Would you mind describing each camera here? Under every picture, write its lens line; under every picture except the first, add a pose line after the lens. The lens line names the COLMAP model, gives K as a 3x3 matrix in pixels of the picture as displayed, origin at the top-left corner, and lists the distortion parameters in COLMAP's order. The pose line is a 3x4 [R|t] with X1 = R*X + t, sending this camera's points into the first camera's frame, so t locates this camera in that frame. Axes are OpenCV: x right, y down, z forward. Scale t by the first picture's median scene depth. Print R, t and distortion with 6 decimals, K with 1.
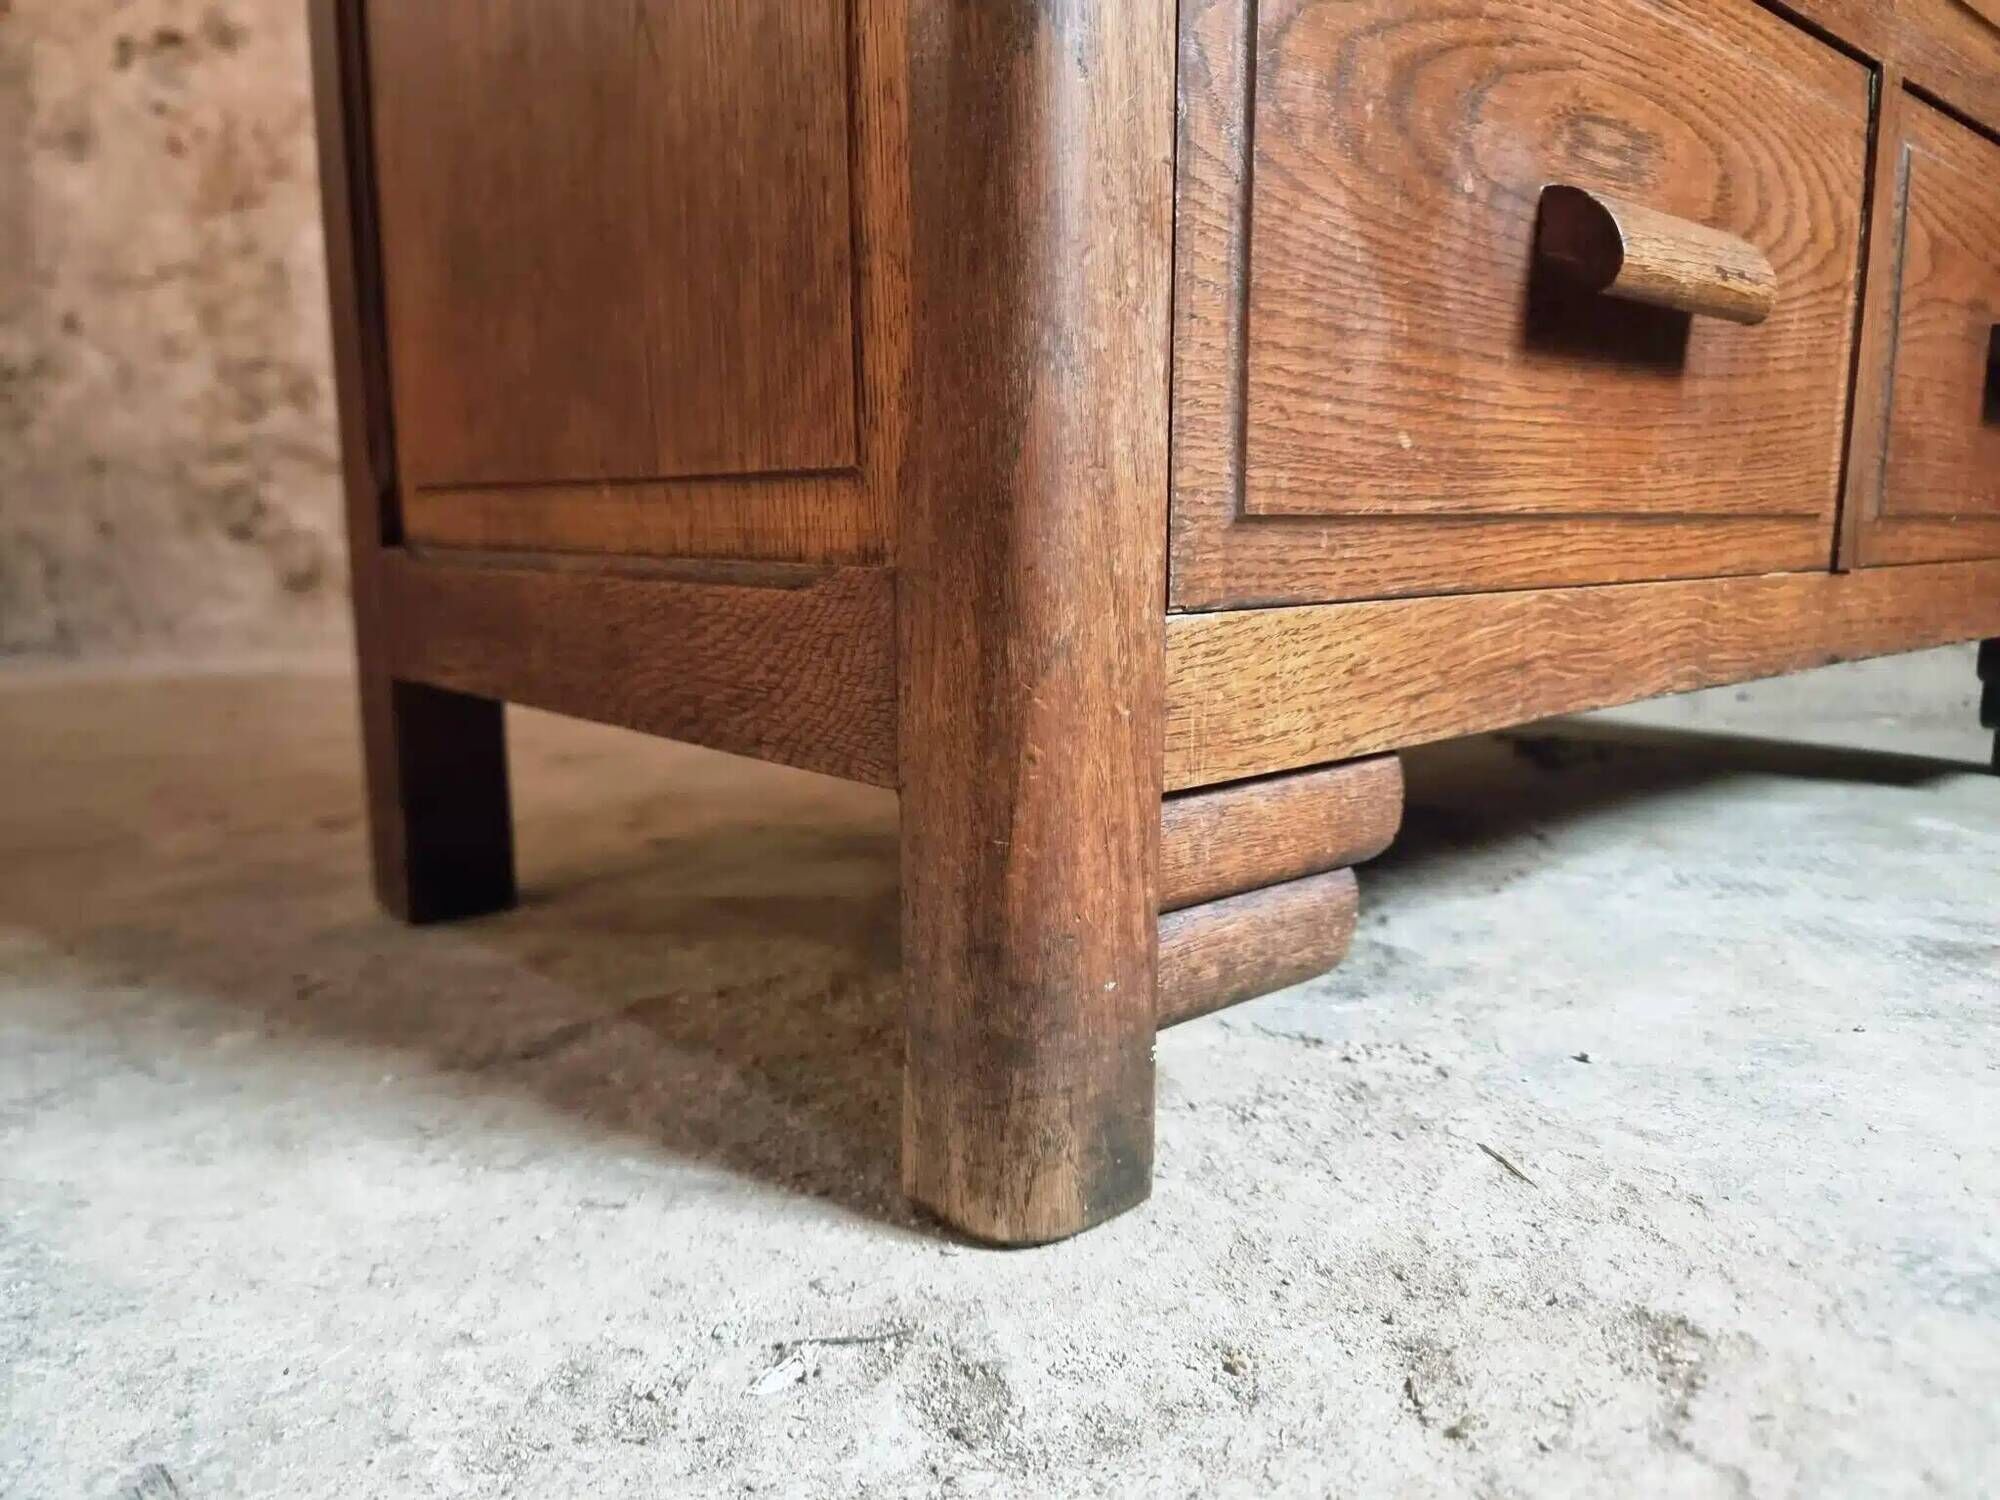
lens RADIAL K [[1452.2, 0, 1005.2], [0, 1452.2, 751.0], [0, 0, 1]] dist [-0.004759, -0.004222]
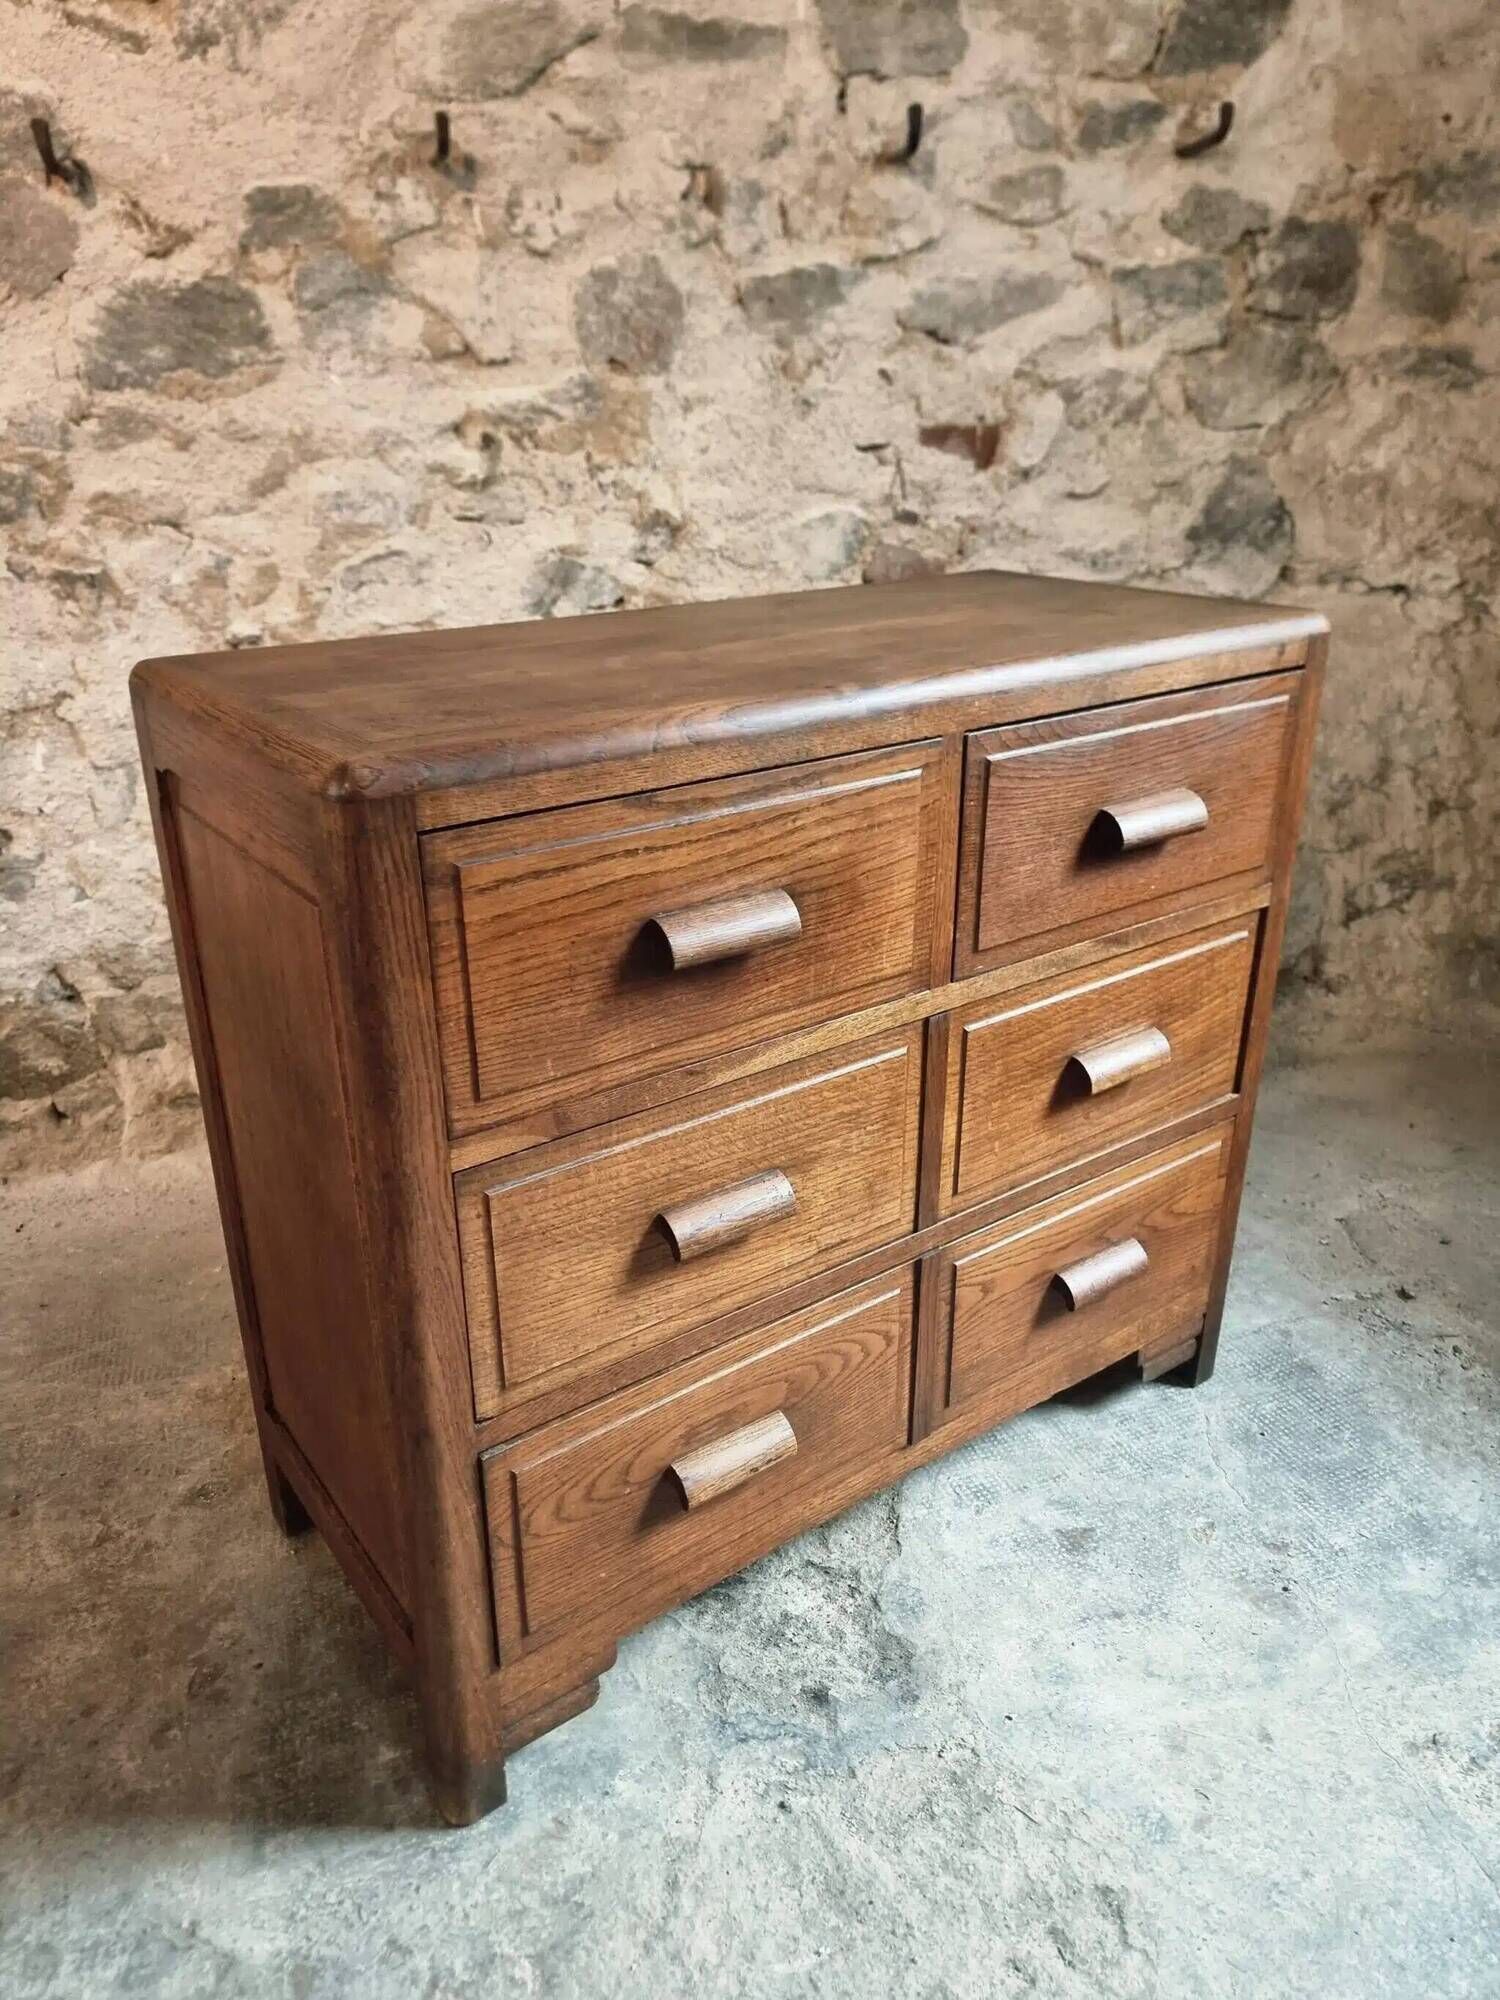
lens RADIAL K [[1405.6, 0, 719.9], [0, 1405.6, 995.0], [0, 0, 1]] dist [0.049081, -0.042925]
pose [[0.850316, -0.211983, 0.481690, -1.216860], [0.088365, 0.959803, 0.266403, -2.118999], [-0.518800, -0.183963, 0.834868, -0.799821]]
